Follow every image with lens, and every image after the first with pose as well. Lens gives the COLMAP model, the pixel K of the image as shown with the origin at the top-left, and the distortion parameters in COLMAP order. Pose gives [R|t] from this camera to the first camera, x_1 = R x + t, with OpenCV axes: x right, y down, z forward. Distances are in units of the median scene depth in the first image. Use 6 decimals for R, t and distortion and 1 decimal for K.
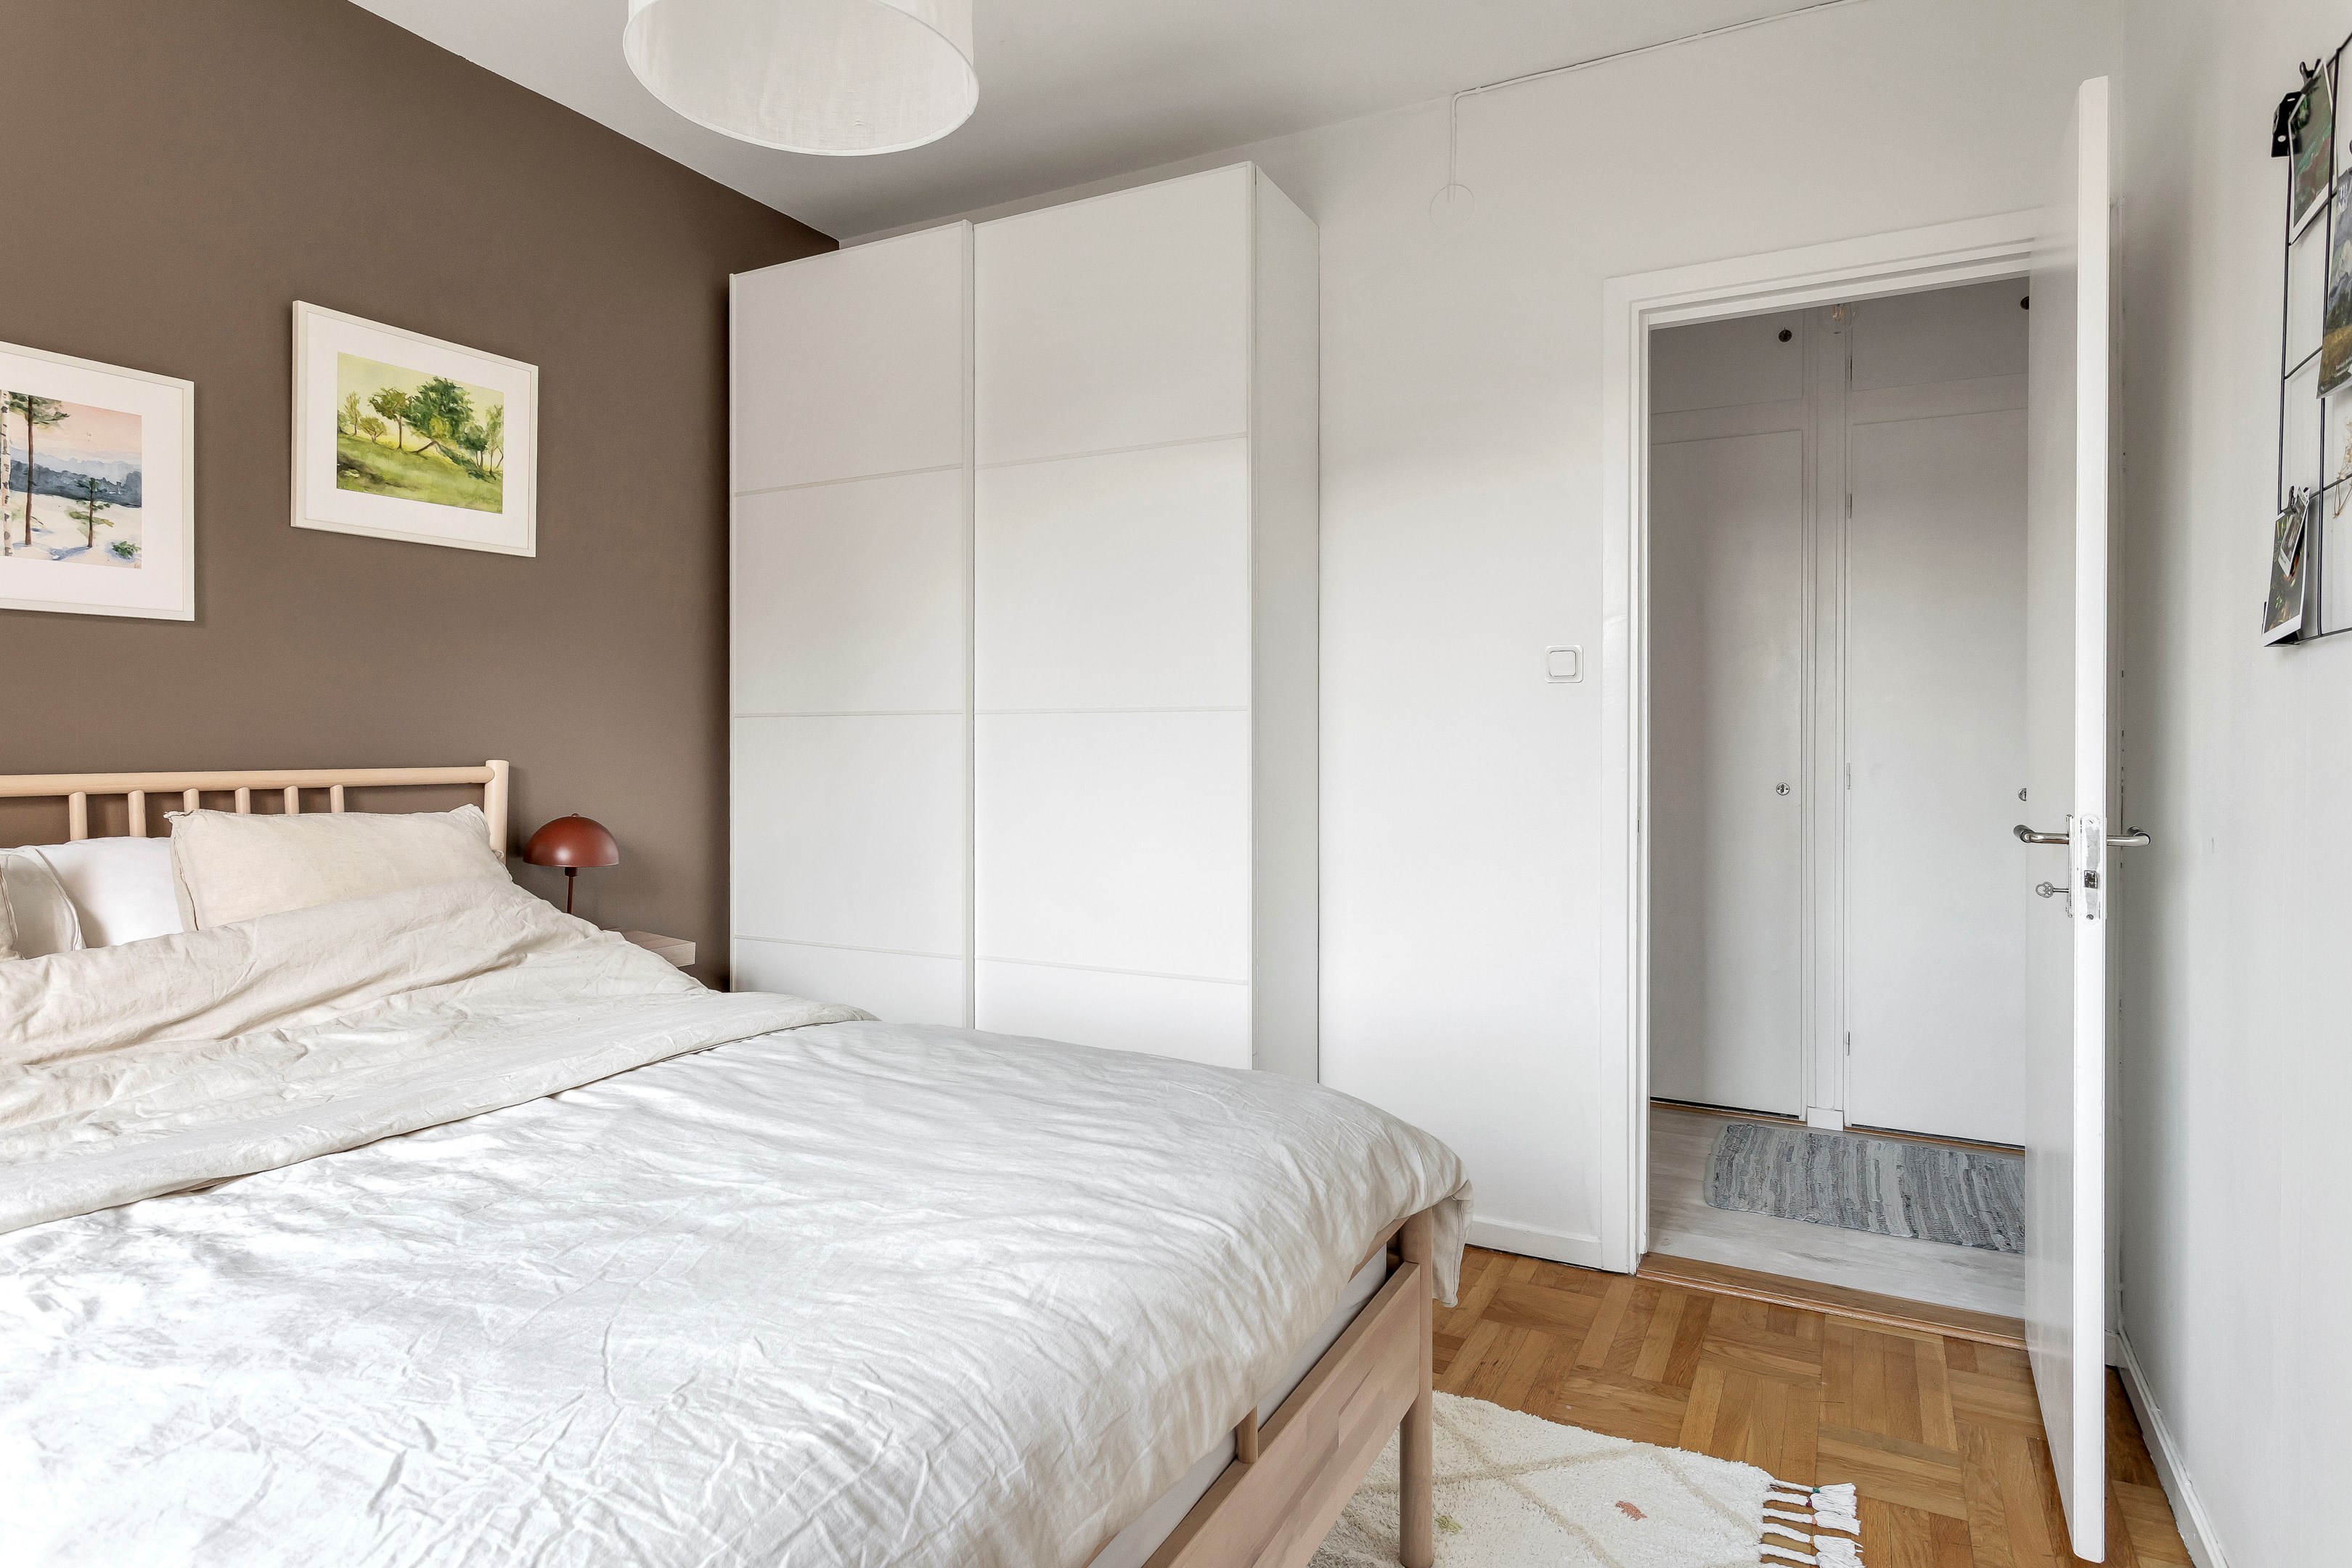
lens RADIAL K [[1286.9, 0, 1142.5], [0, 1286.9, 738.1], [0, 0, 1]] dist [-0.000459, -0.000720]
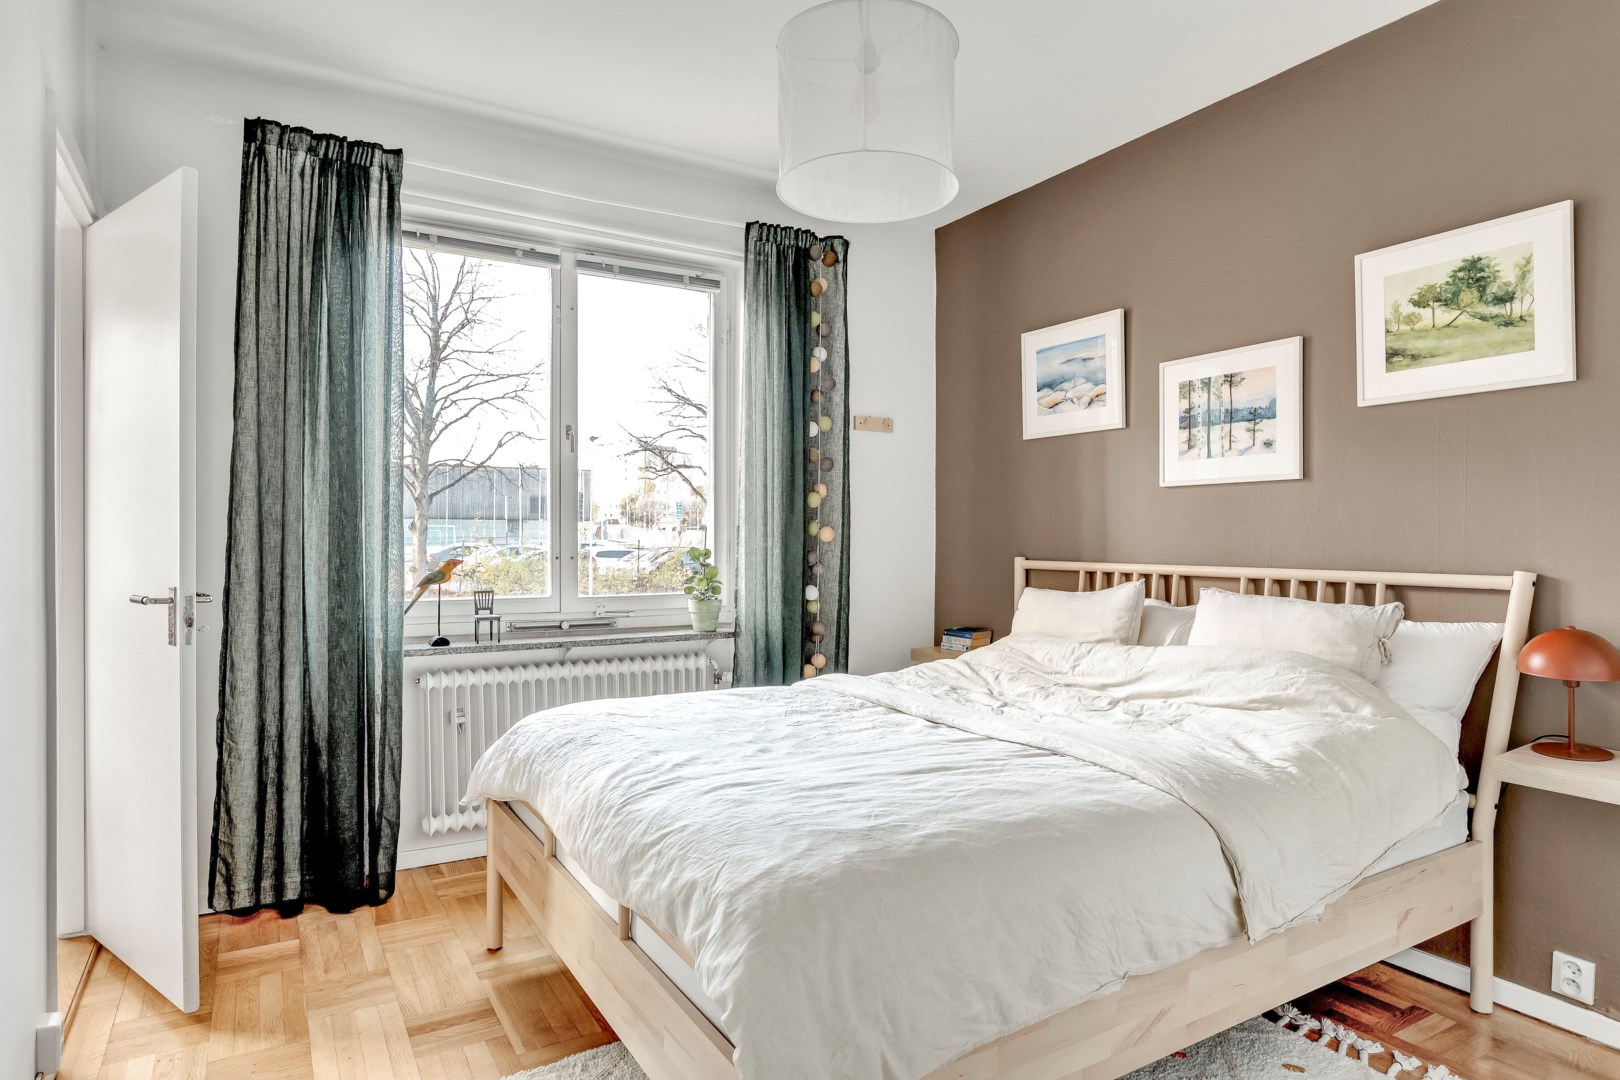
lens RADIAL K [[923.4, 0, 810.0], [0, 923.4, 540.0], [0, 0, 1]] dist [-0.003584, -0.001390]
pose [[-0.501583, -0.001554, -0.865108, 0.582847], [-0.005450, 0.999984, 0.001363, -0.009161], [0.865092, 0.005398, -0.501583, 0.992592]]
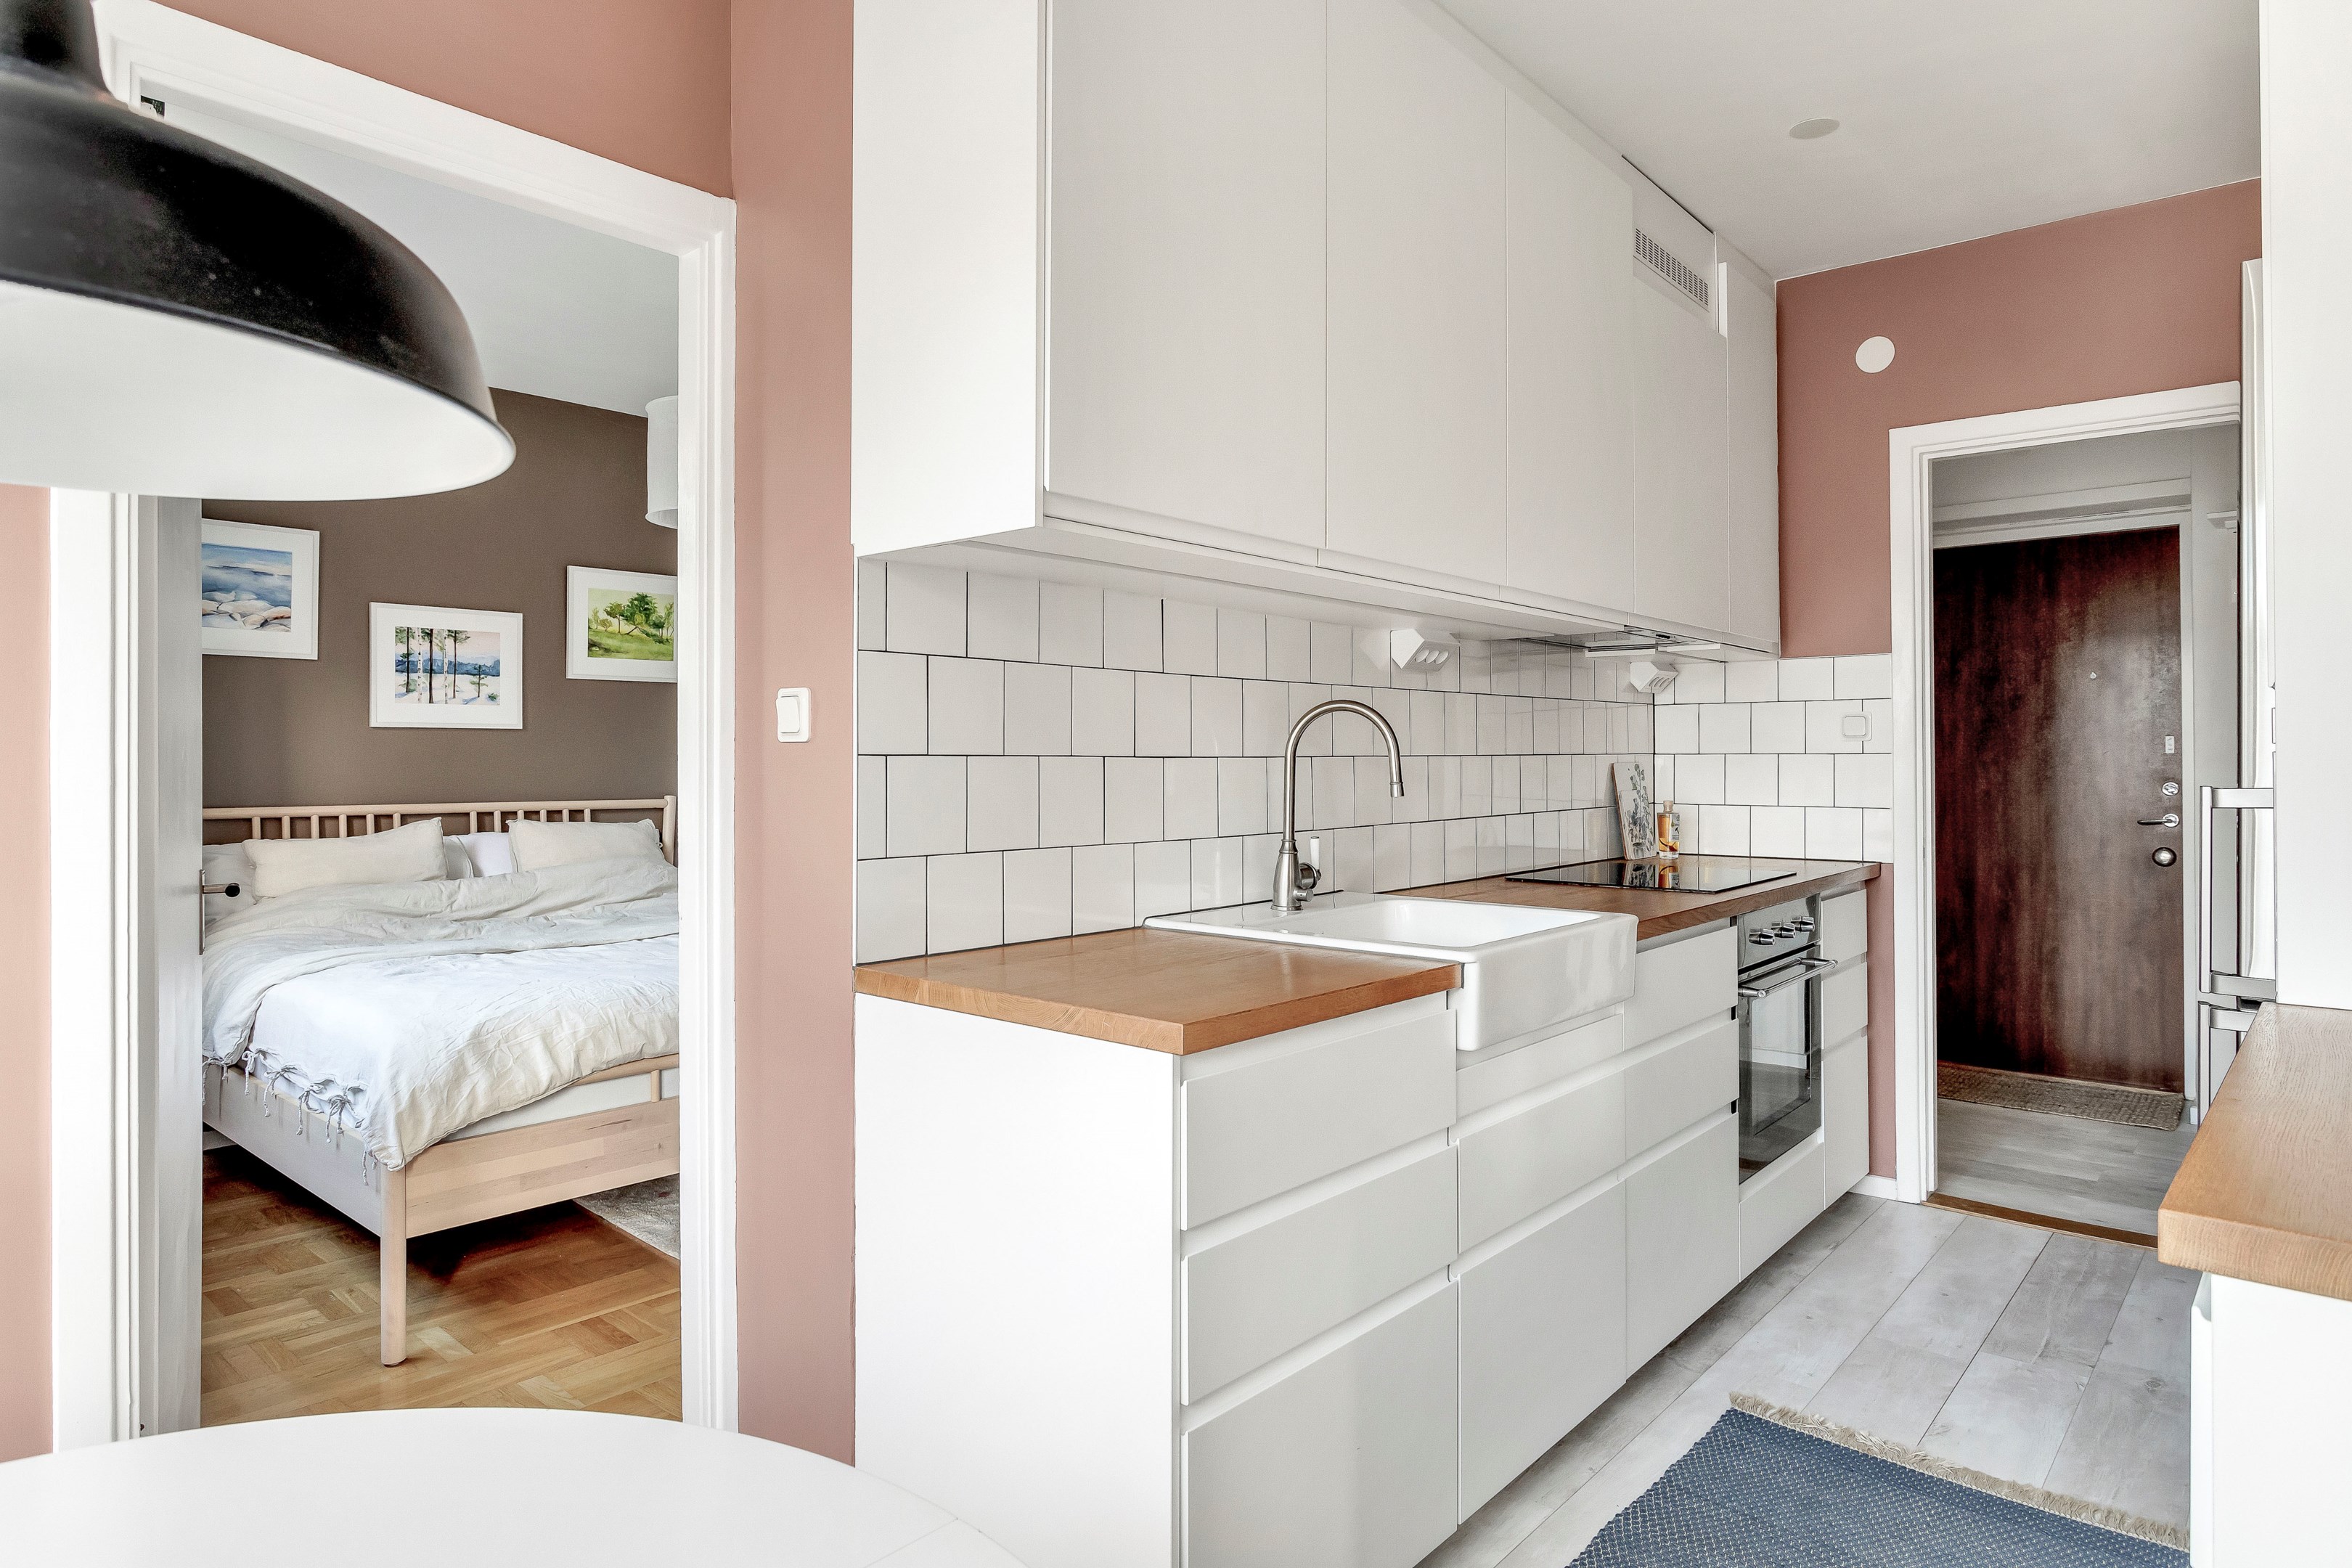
lens RADIAL K [[1361.9, 0, 1135.6], [0, 1361.9, 745.6], [0, 0, 1]] dist [0.000213, 0.000587]
pose [[0.968391, -0.005942, -0.249366, 0.722529], [0.002757, 0.999910, -0.013120, -0.030612], [0.249422, 0.012018, 0.968320, -0.826980]]
